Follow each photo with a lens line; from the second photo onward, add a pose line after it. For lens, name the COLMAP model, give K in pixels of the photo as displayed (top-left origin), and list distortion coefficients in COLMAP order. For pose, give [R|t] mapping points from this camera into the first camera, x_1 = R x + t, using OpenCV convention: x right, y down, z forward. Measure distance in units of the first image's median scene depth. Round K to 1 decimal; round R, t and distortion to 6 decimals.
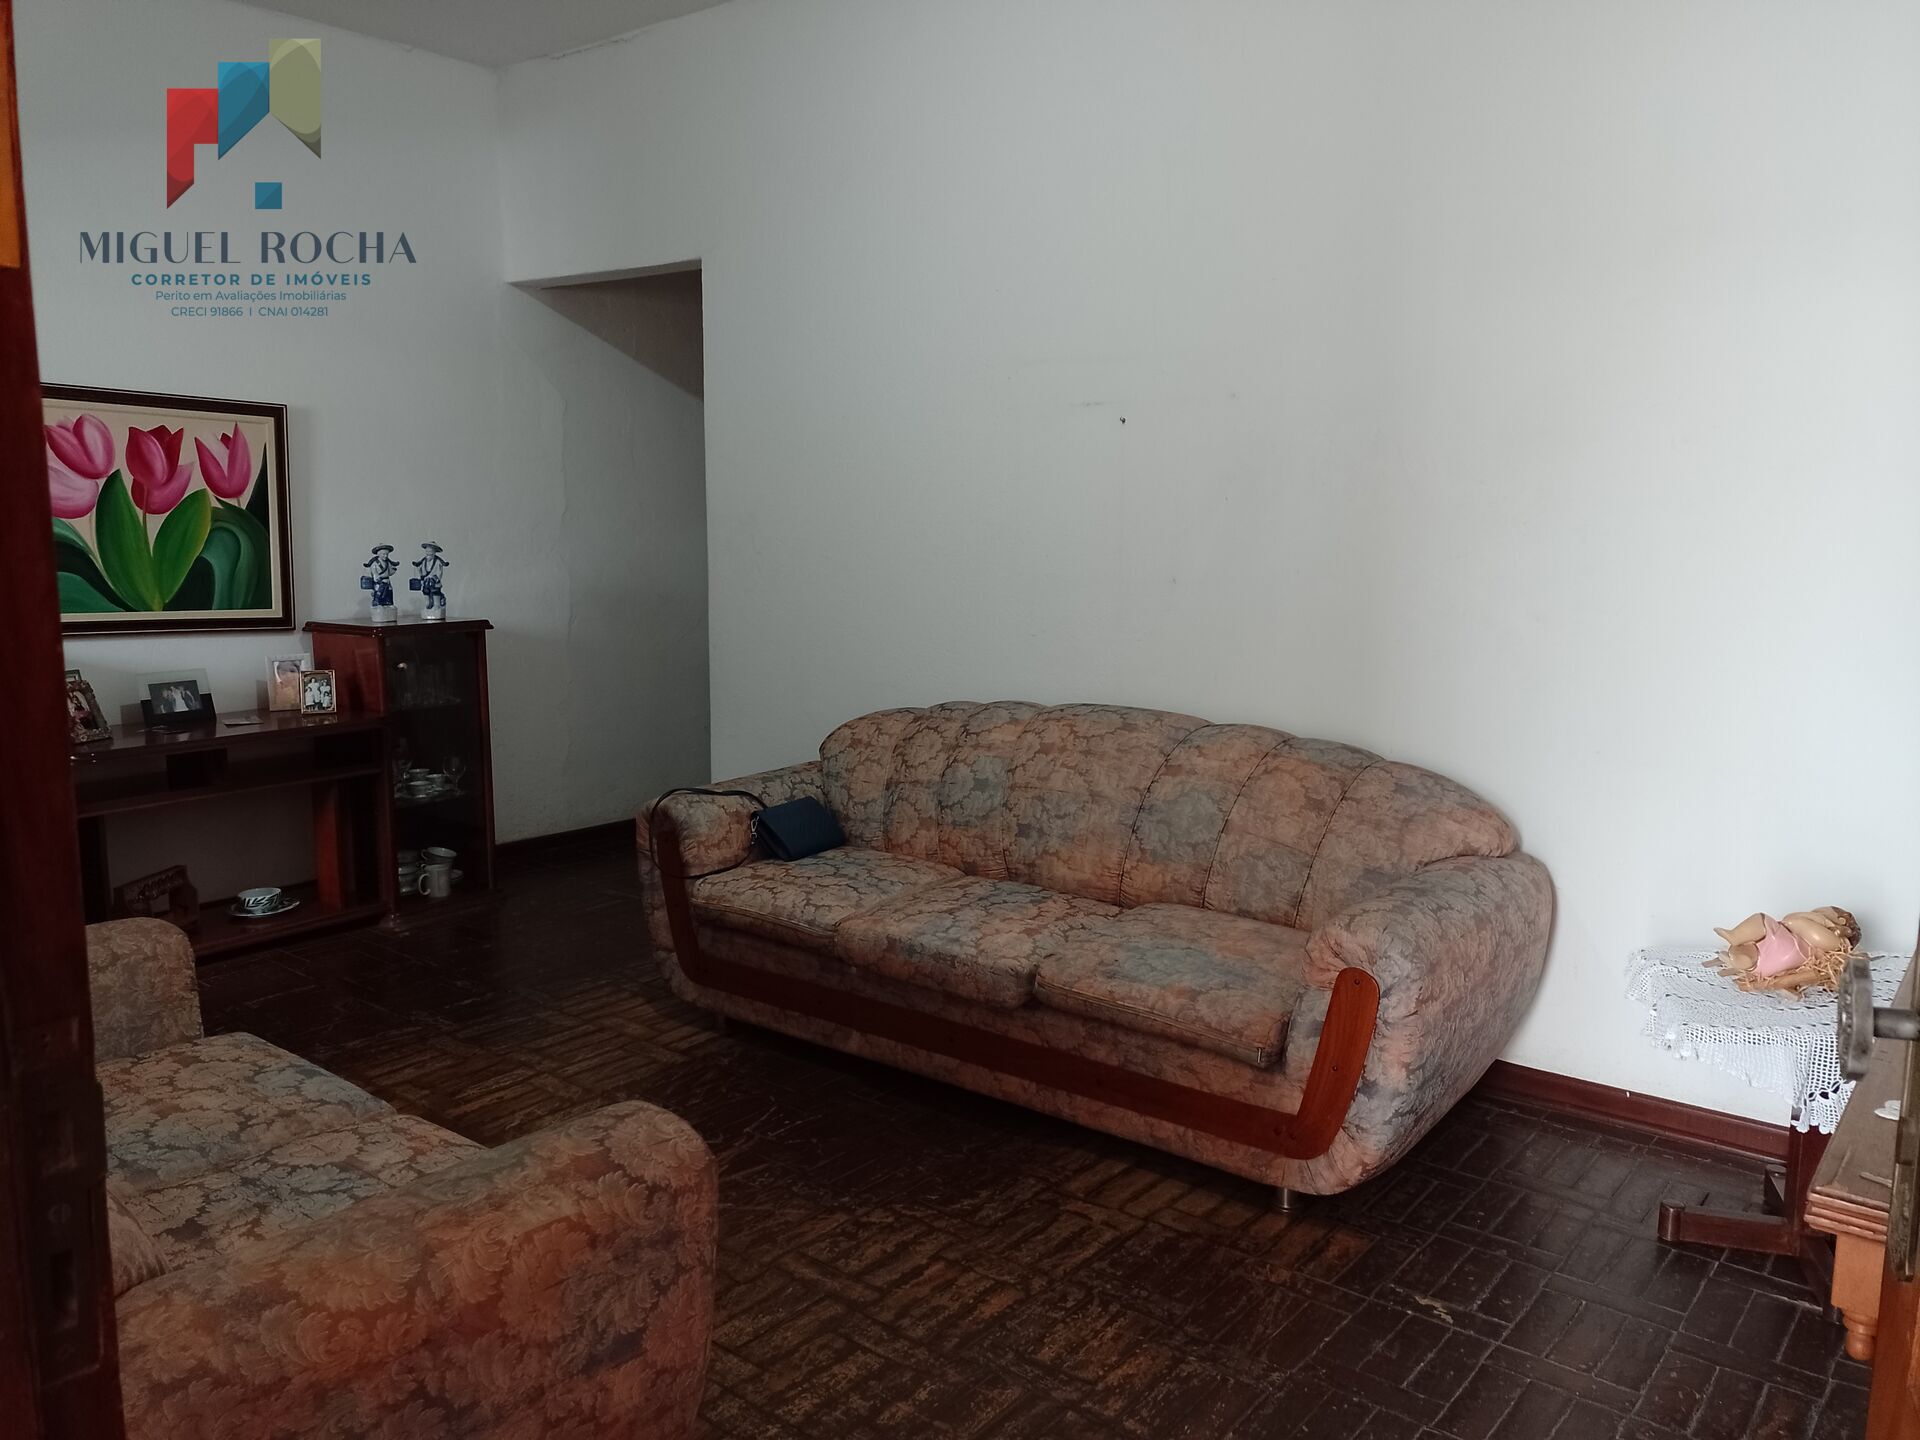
lens RADIAL K [[1390.8, 0, 966.5], [0, 1390.8, 715.1], [0, 0, 1]] dist [0.020453, -0.009678]
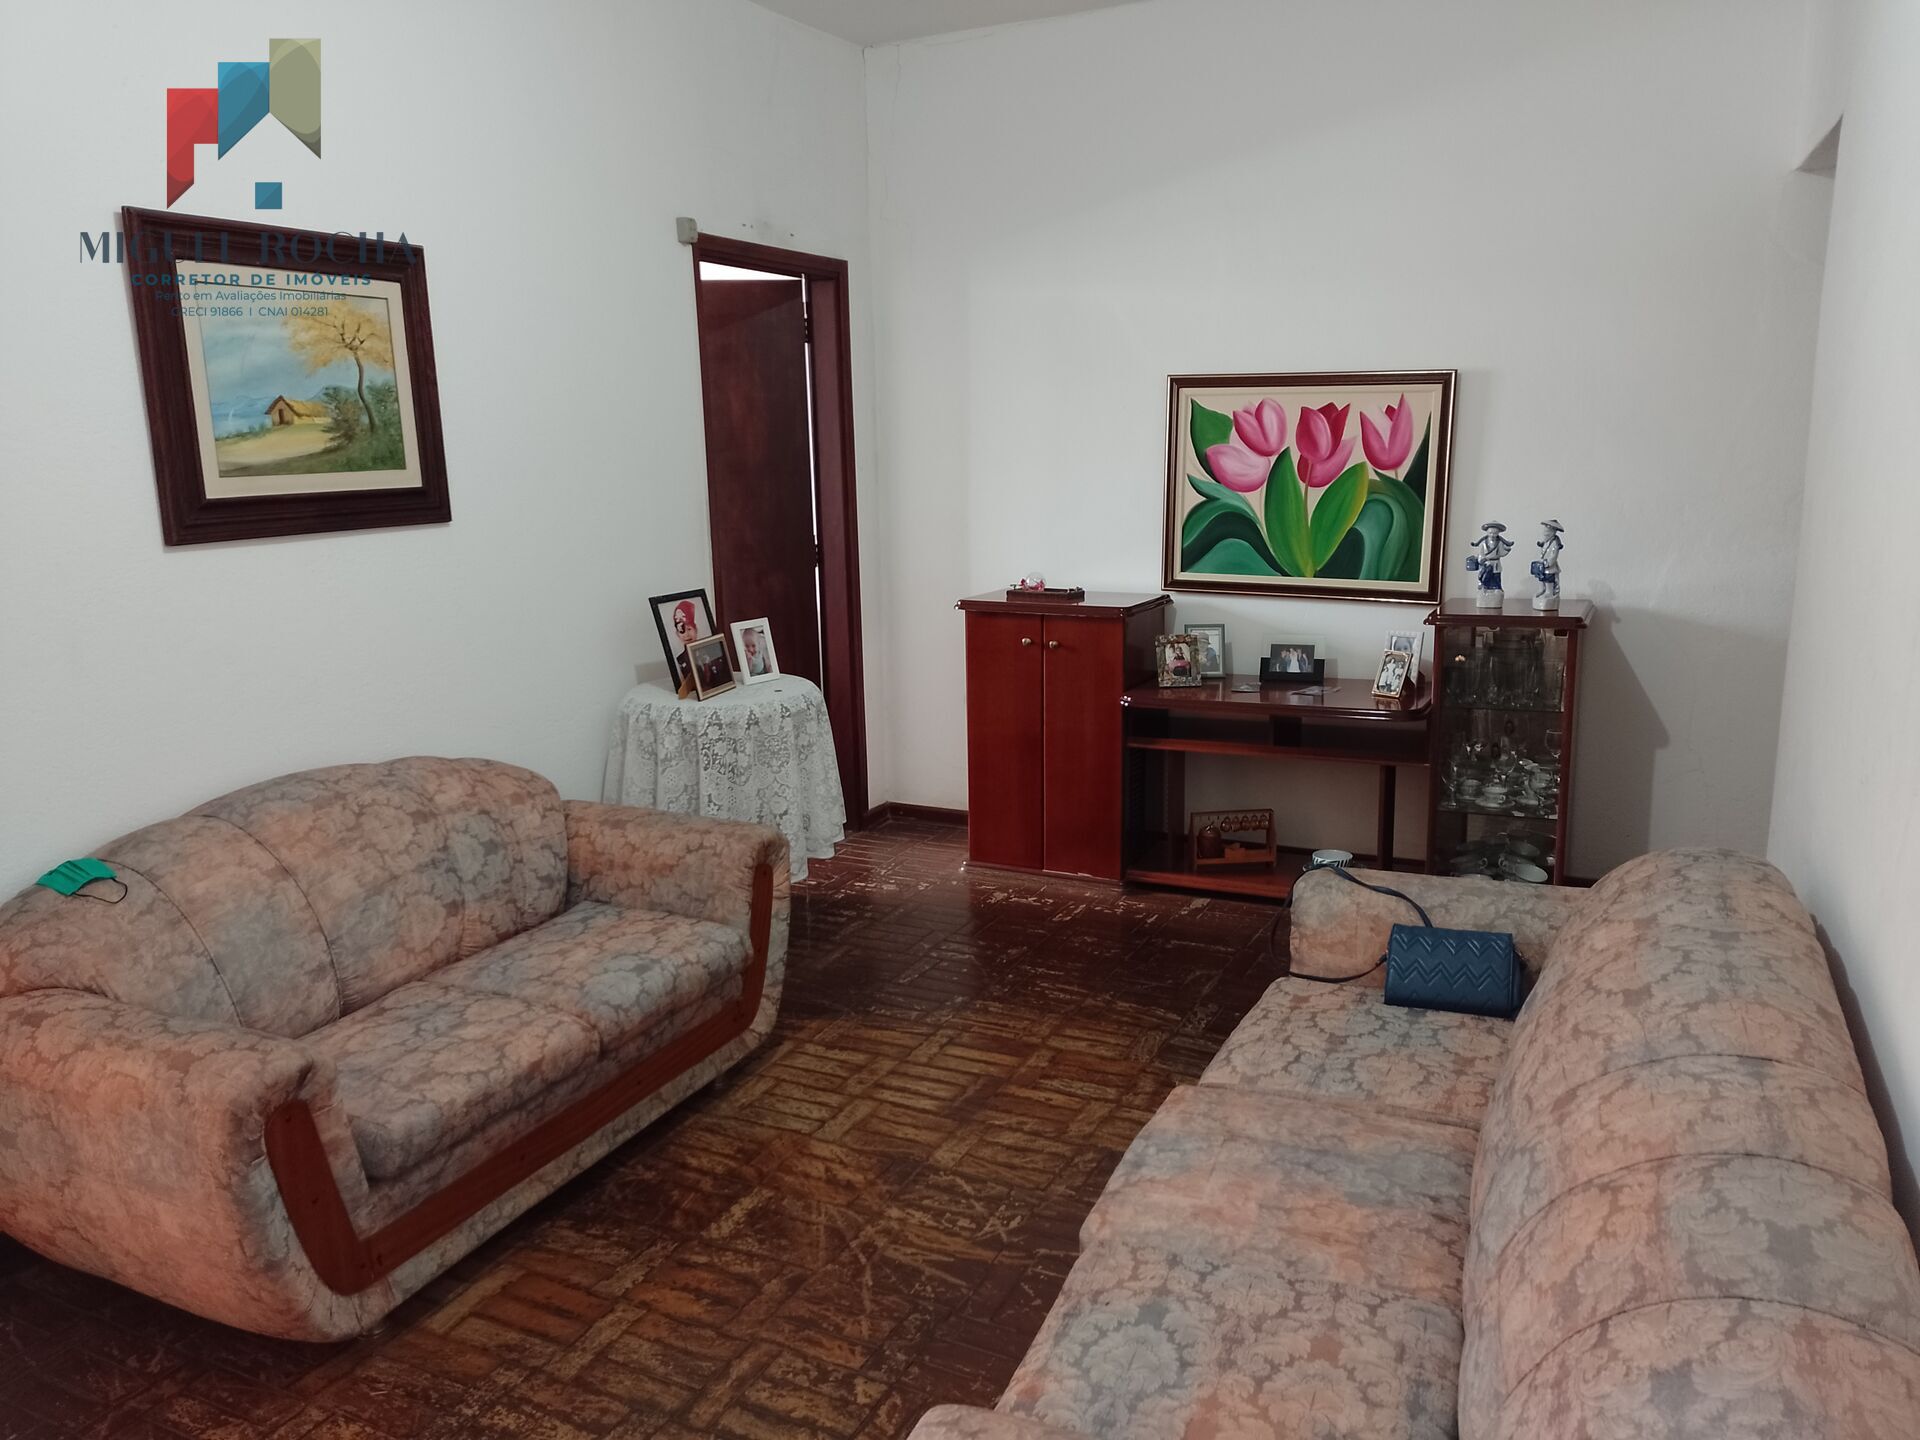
lens RADIAL K [[1390.8, 0, 963.0], [0, 1390.8, 727.5], [0, 0, 1]] dist [0.020453, -0.009678]
pose [[0.223185, 0.191001, -0.955880, 0.419539], [-0.109691, 0.979308, 0.170071, -0.116193], [0.968585, 0.066894, 0.239518, 0.498313]]
